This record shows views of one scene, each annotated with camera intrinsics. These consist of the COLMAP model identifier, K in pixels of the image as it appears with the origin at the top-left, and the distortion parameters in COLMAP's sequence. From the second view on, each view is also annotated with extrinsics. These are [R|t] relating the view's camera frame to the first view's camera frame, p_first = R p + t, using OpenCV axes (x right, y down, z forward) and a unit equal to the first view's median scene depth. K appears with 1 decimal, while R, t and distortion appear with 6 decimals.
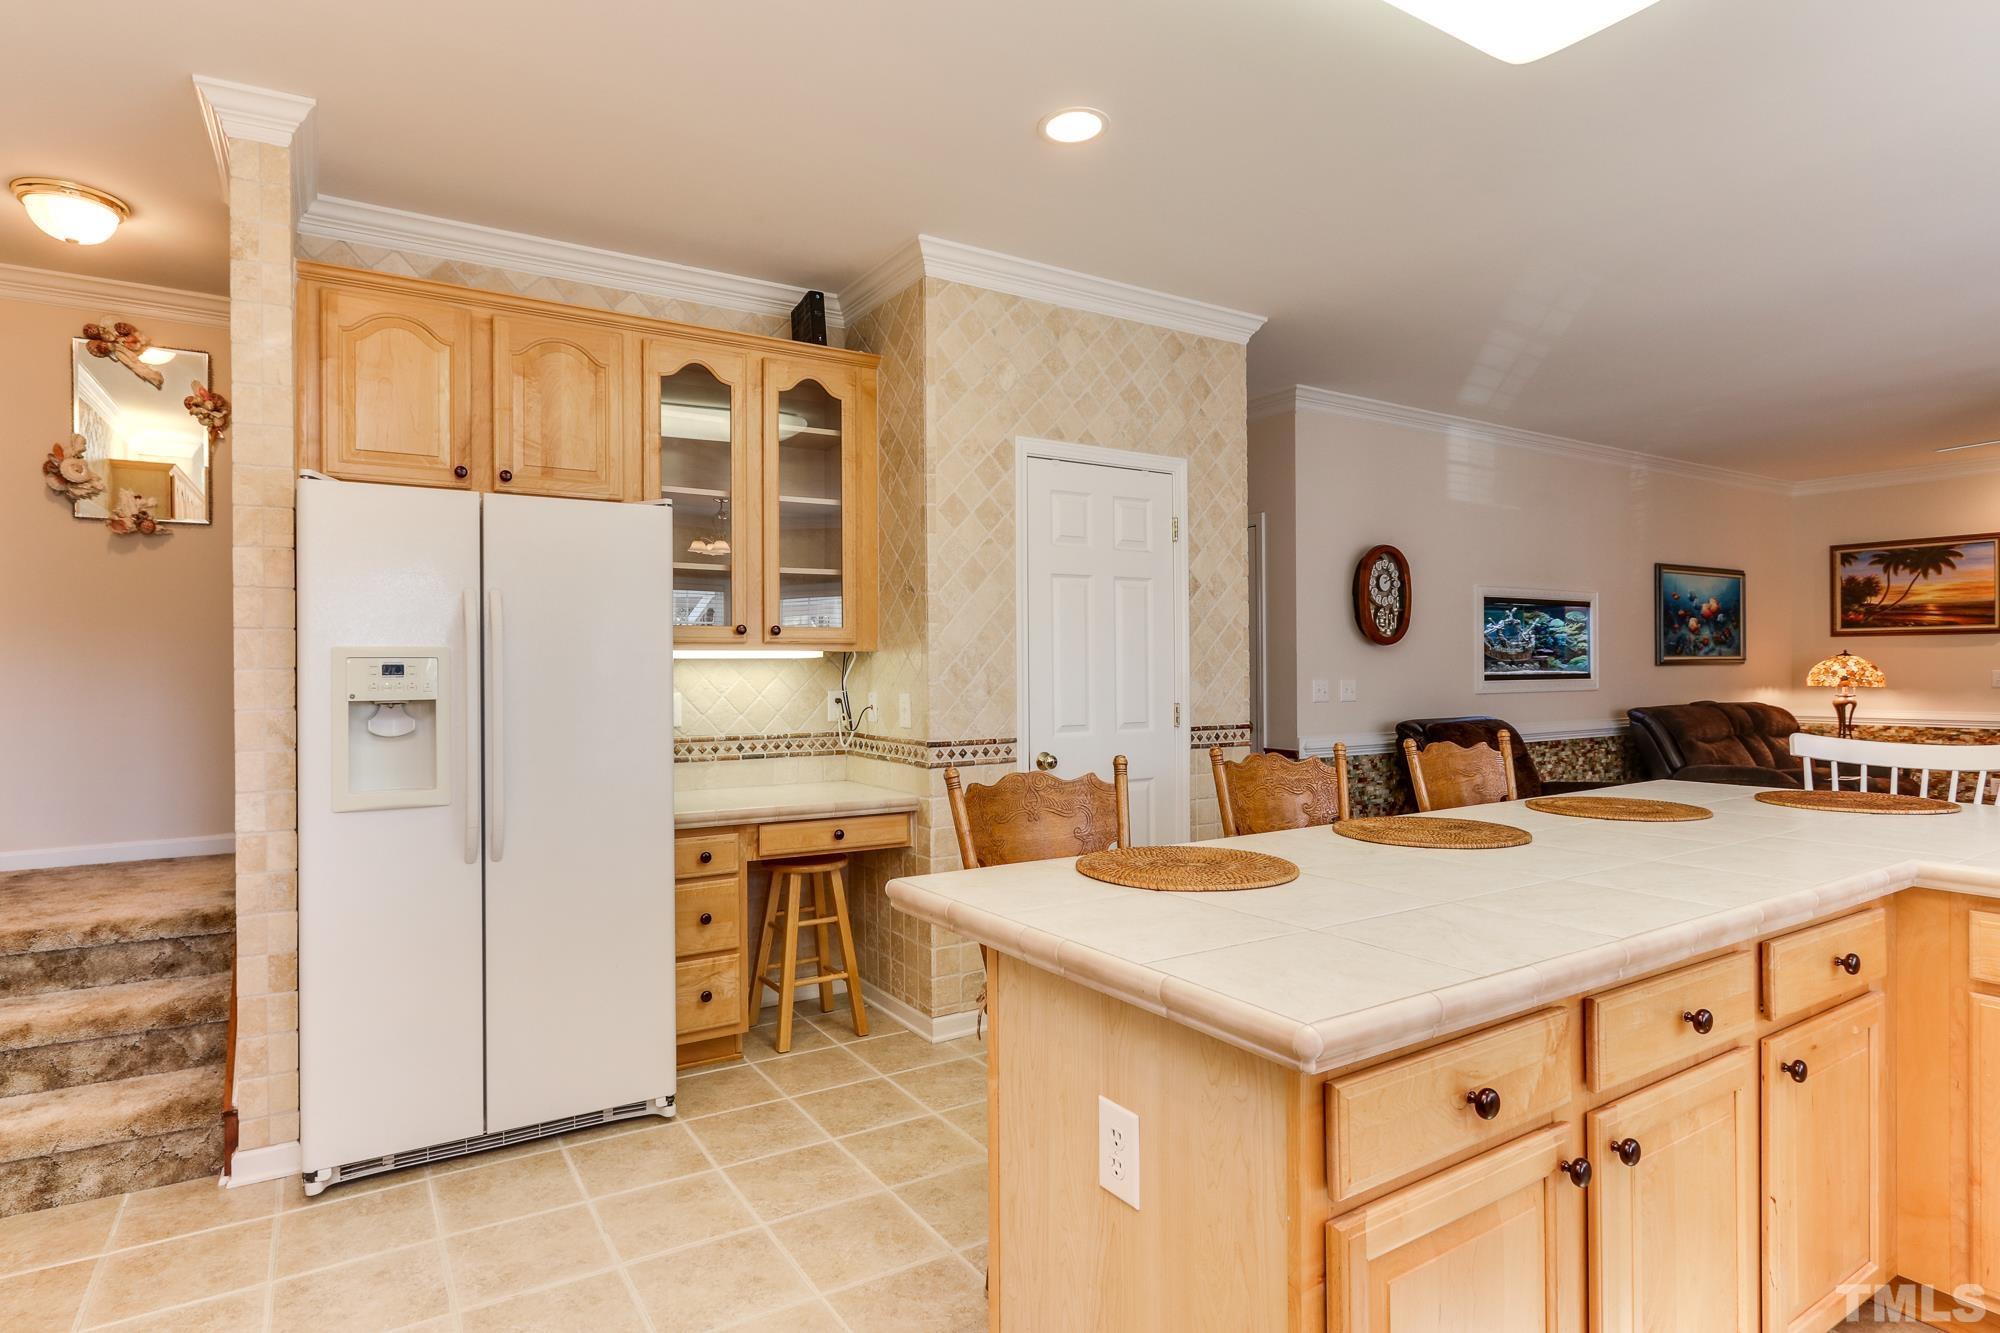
lens RADIAL K [[1036.5, 0, 960.5], [0, 1036.5, 663.9], [0, 0, 1]] dist [-0.003430, -0.000282]
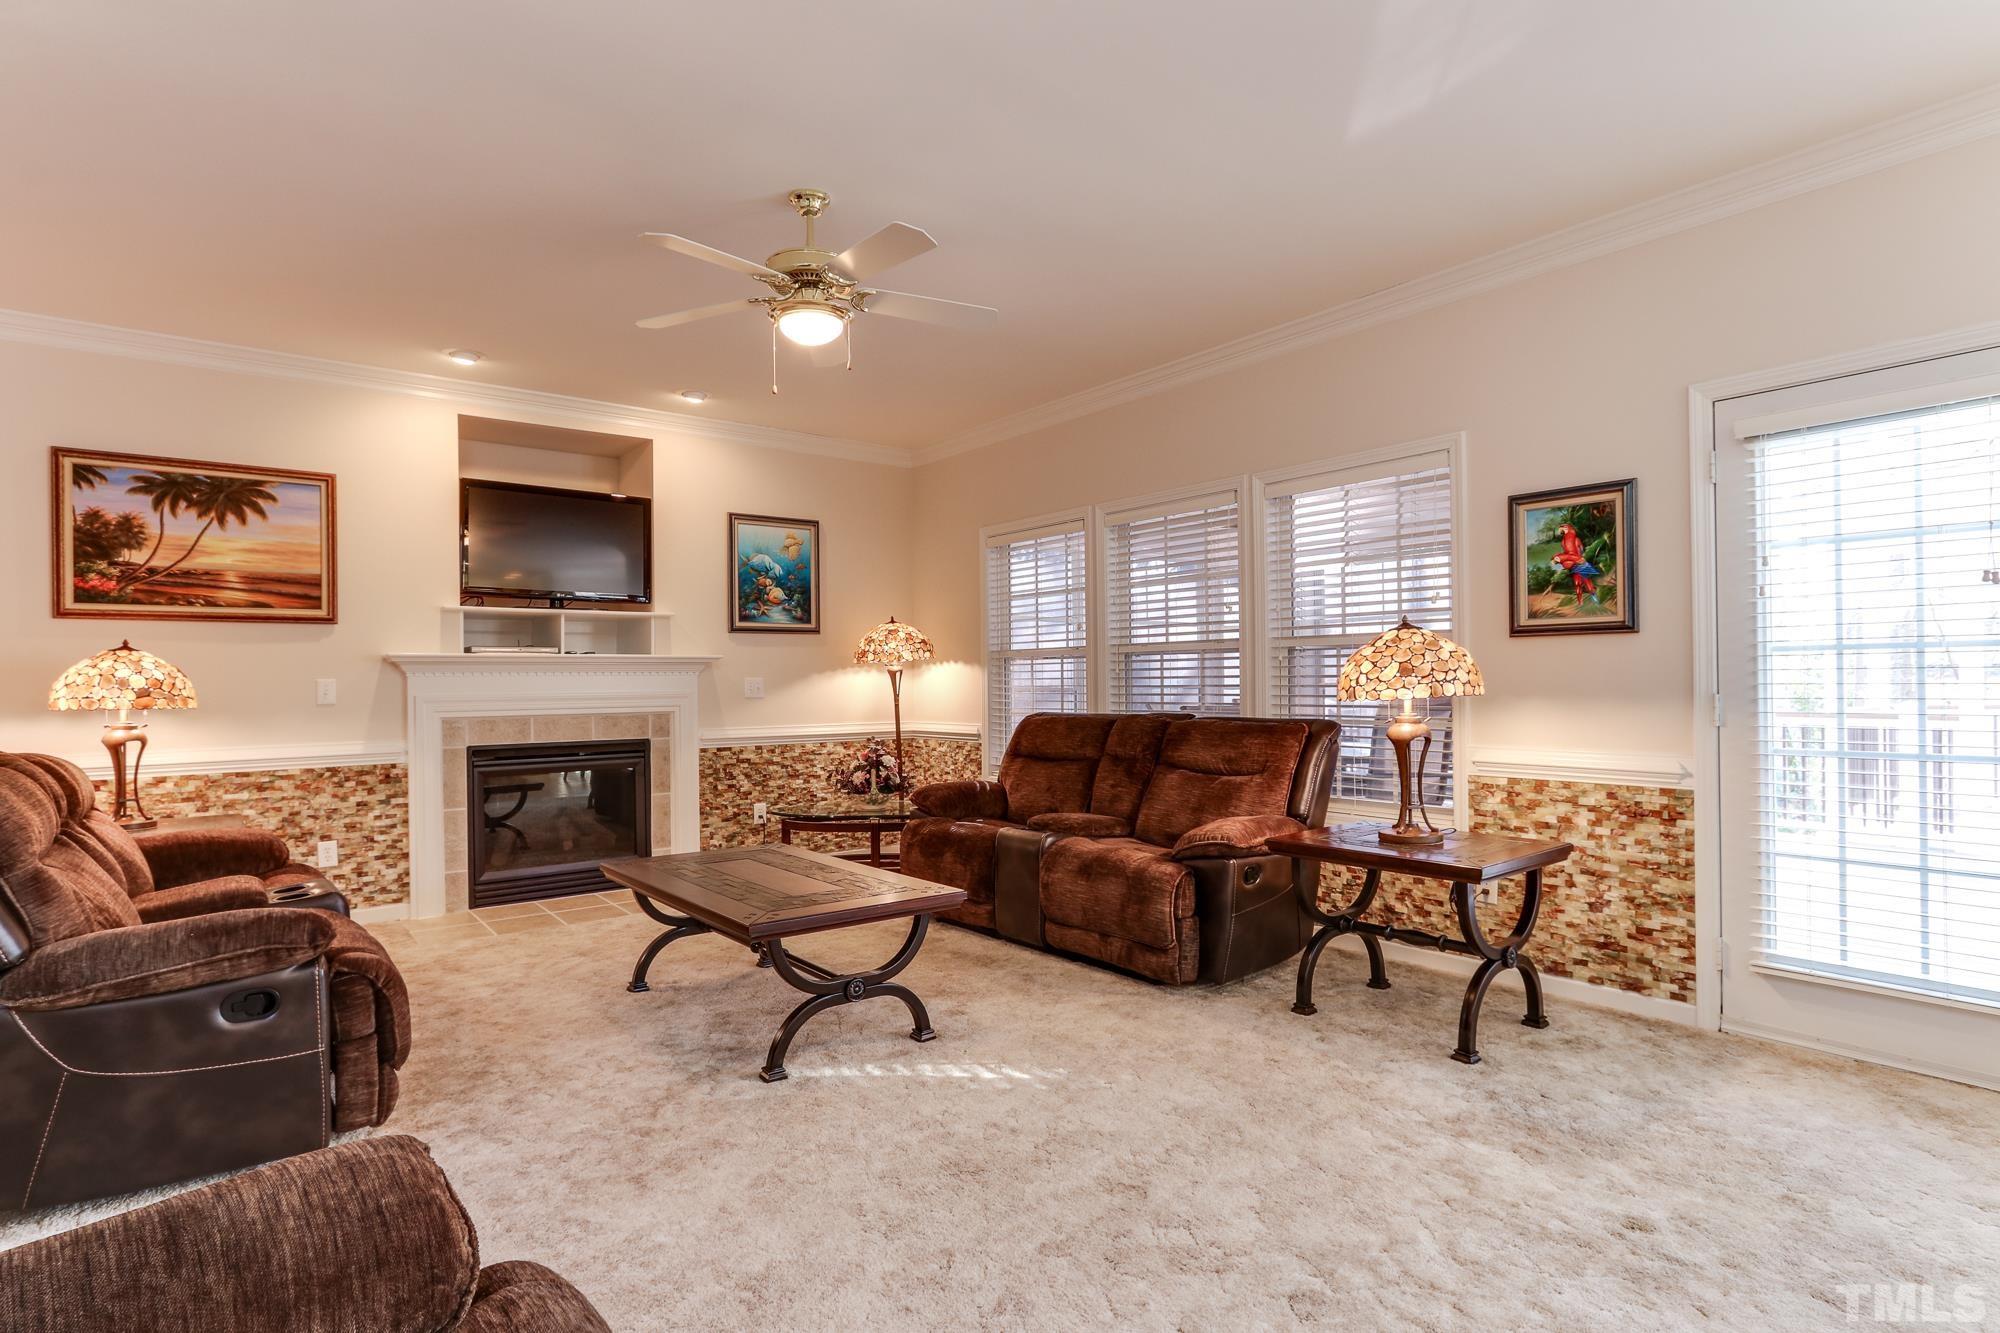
lens RADIAL K [[1018.6, 0, 974.0], [0, 1018.6, 678.0], [0, 0, 1]] dist [-0.002126, 0.000551]
pose [[-0.104850, 0.010315, 0.994435, 0.300456], [0.011606, 0.999891, -0.009148, 0.016041], [-0.994420, 0.010583, -0.104958, 0.638955]]
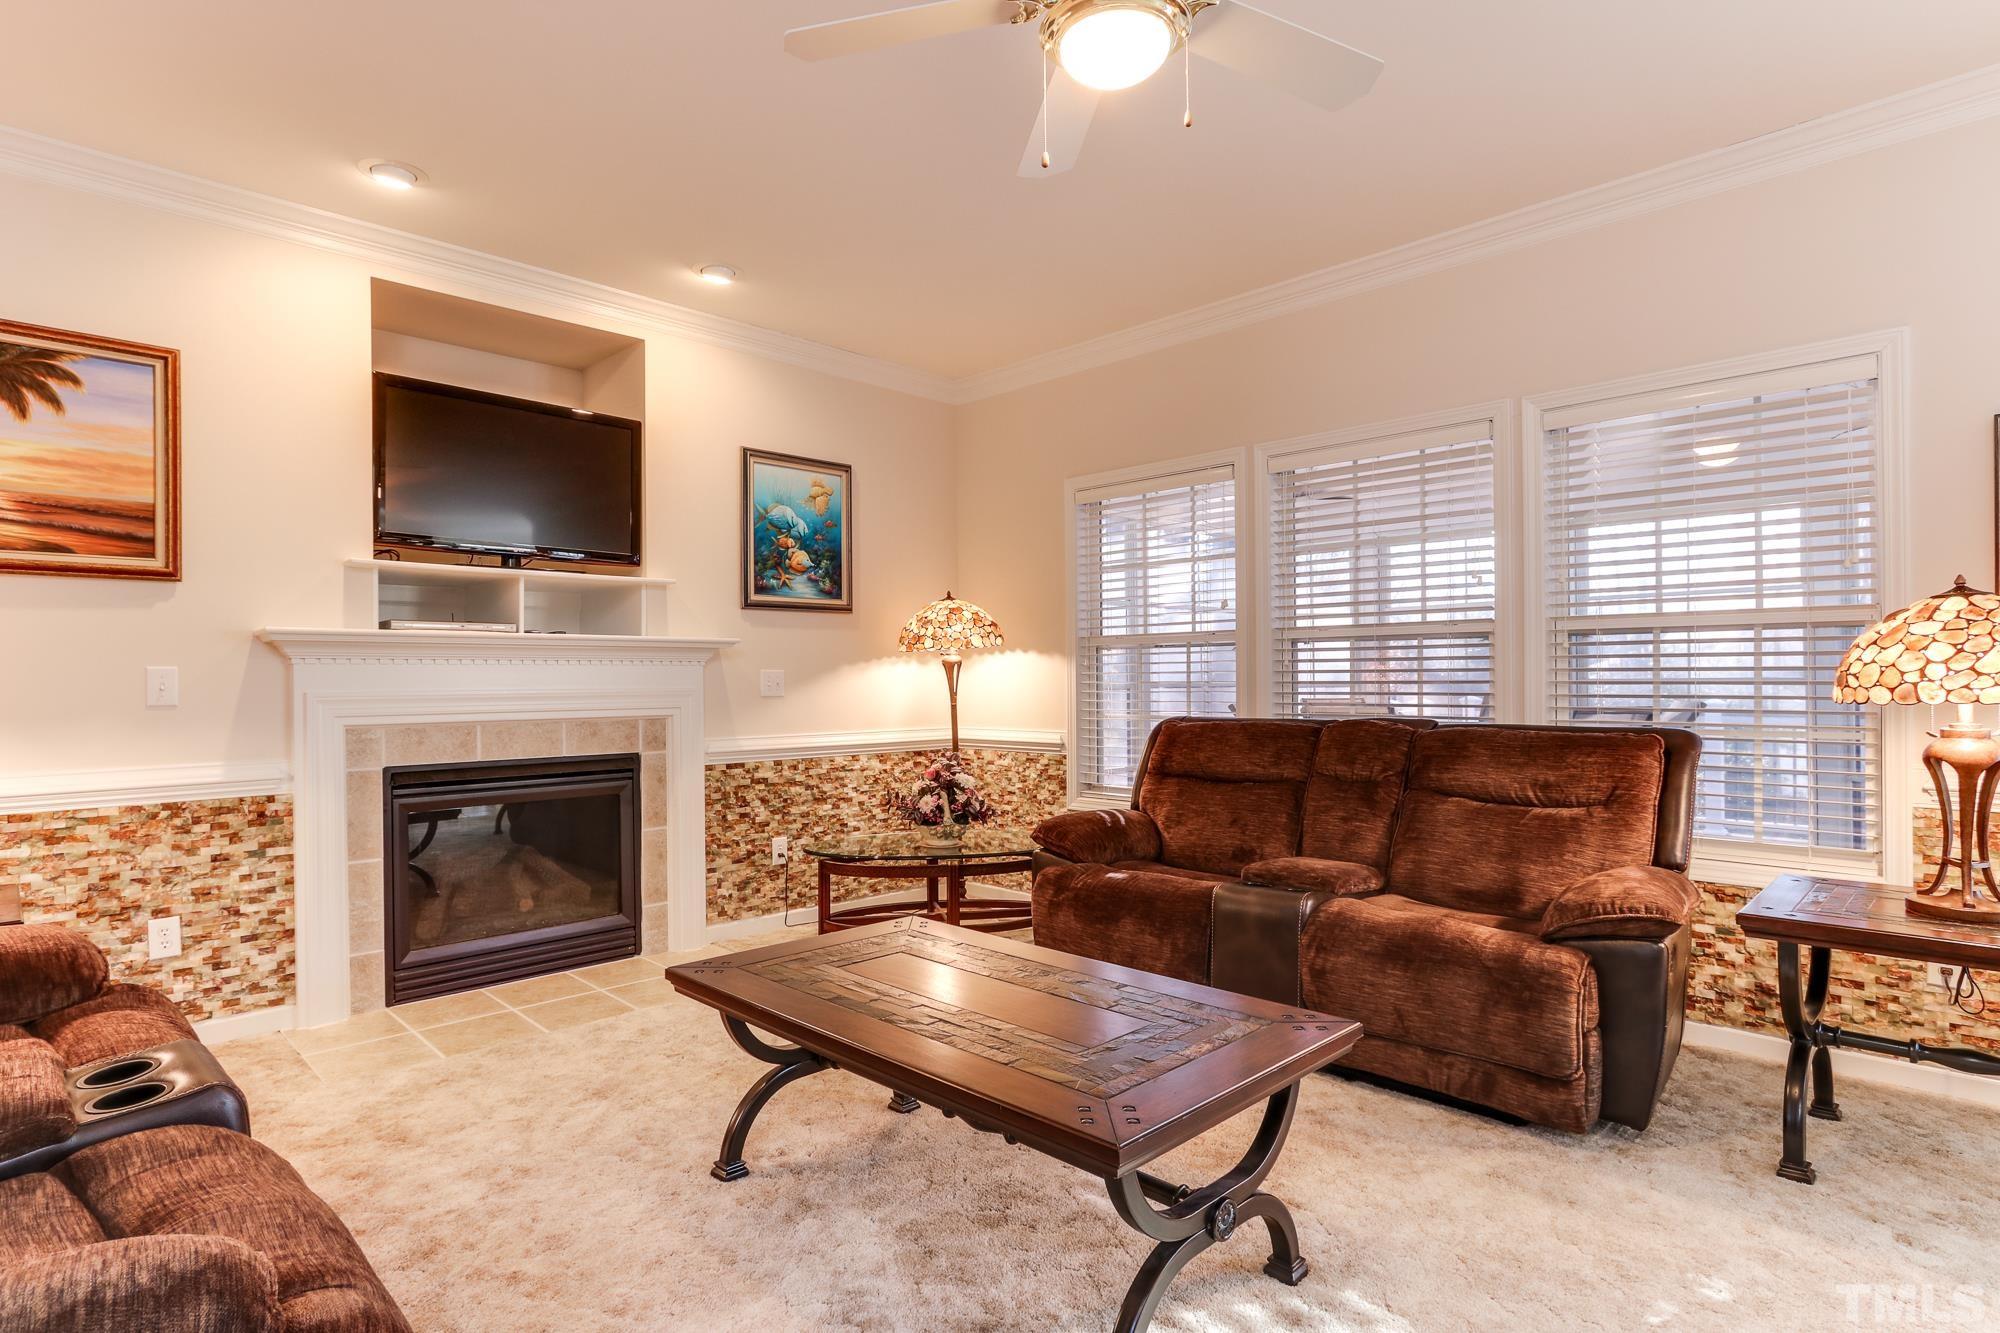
lens RADIAL K [[1036.6, 0, 974.9], [0, 1036.6, 678.0], [0, 0, 1]] dist [-0.003923, -0.000928]
pose [[-0.224859, 0.007693, 0.974361, 0.498747], [0.008093, 0.999949, -0.006028, 0.016020], [-0.974358, 0.006531, -0.224910, 0.751080]]
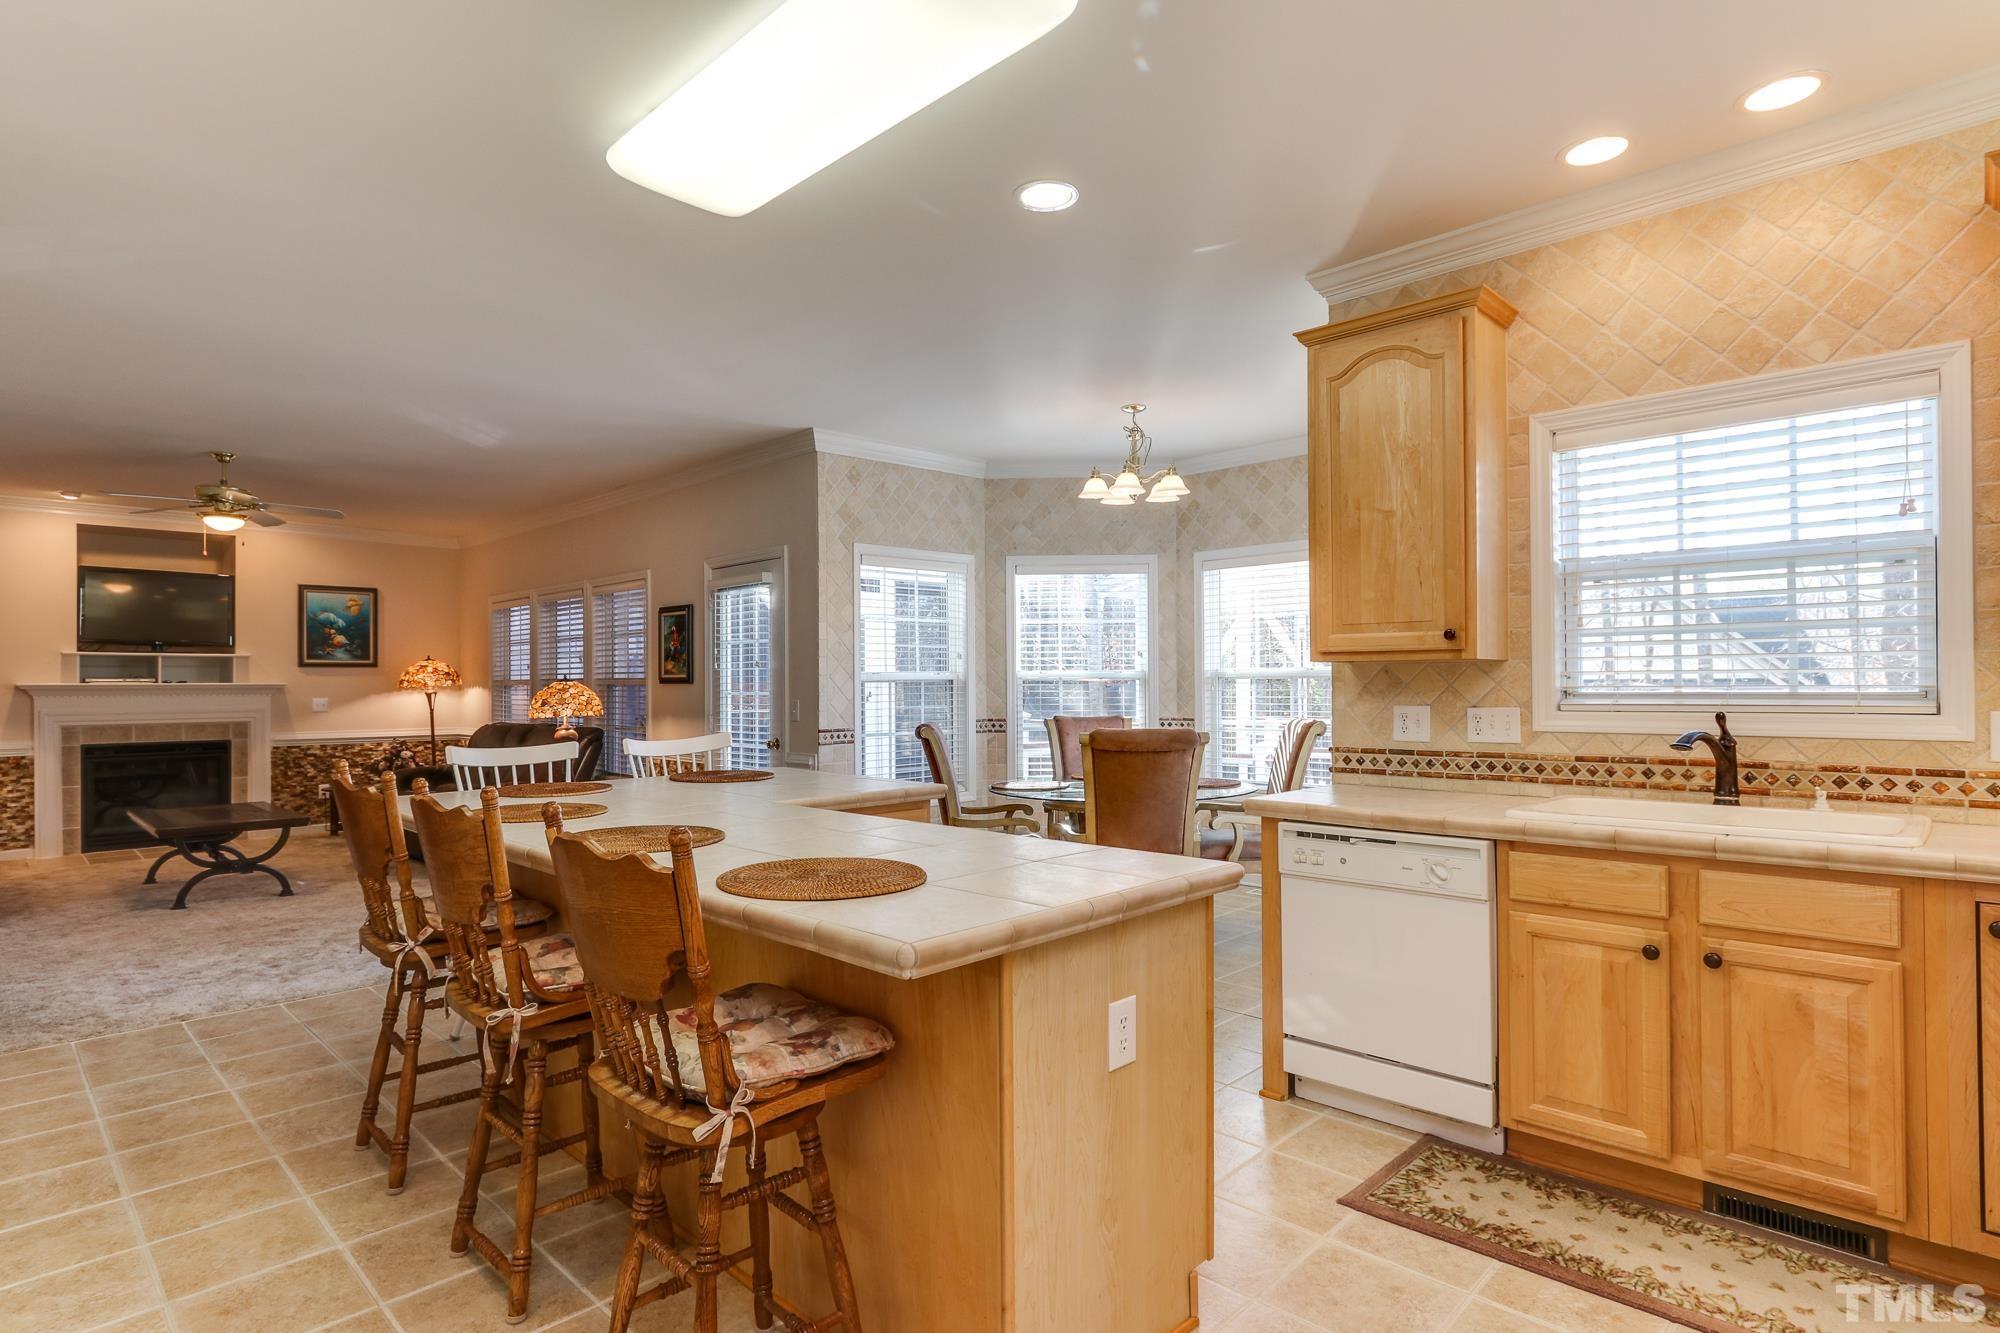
lens RADIAL K [[1021.8, 0, 971.3], [0, 1021.8, 678.4], [0, 0, 1]] dist [-0.003377, -0.000675]
pose [[-0.235345, 0.012326, 0.971834, -0.202525], [0.006513, 0.999917, -0.011105, 0.001749], [-0.971890, 0.003716, -0.235406, 0.269645]]
